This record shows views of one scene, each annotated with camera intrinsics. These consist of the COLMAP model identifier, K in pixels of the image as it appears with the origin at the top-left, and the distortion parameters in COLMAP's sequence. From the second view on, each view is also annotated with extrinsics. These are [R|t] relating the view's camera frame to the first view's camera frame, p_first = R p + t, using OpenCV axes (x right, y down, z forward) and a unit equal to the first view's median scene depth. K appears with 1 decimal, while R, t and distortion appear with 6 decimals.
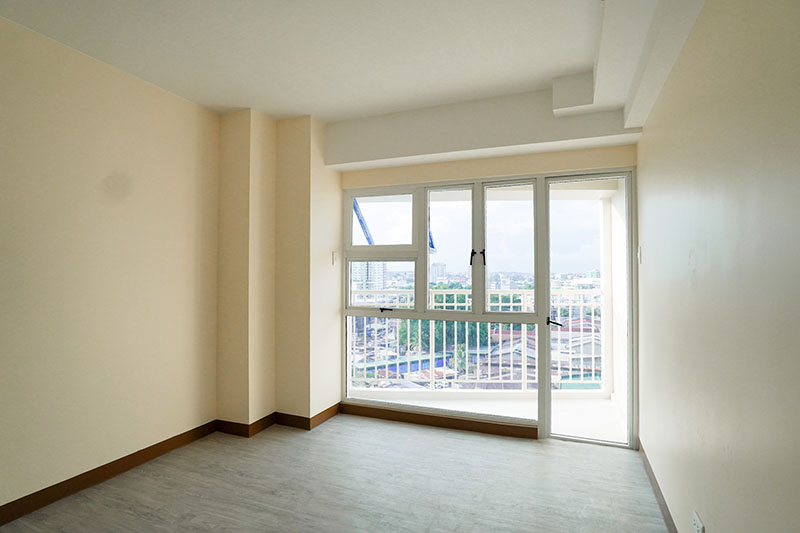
lens RADIAL K [[424.7, 0, 400.0], [0, 424.7, 266.5], [0, 0, 1]] dist [-0.028759, 0.001209]
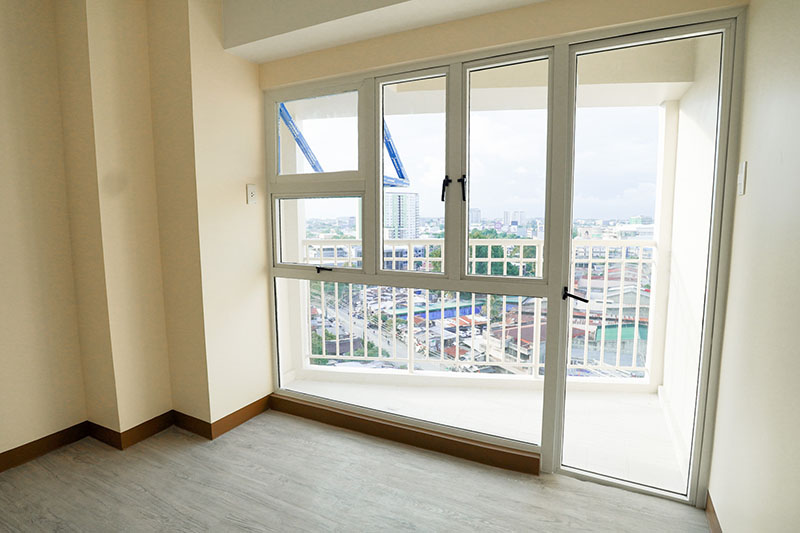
lens RADIAL K [[424.7, 0, 400.0], [0, 424.7, 266.5], [0, 0, 1]] dist [-0.028759, 0.001209]
pose [[0.996570, 0.006687, -0.082481, 0.143818], [0.003734, 0.992080, 0.125551, 0.011989], [0.082667, -0.125428, 0.988653, 0.337406]]
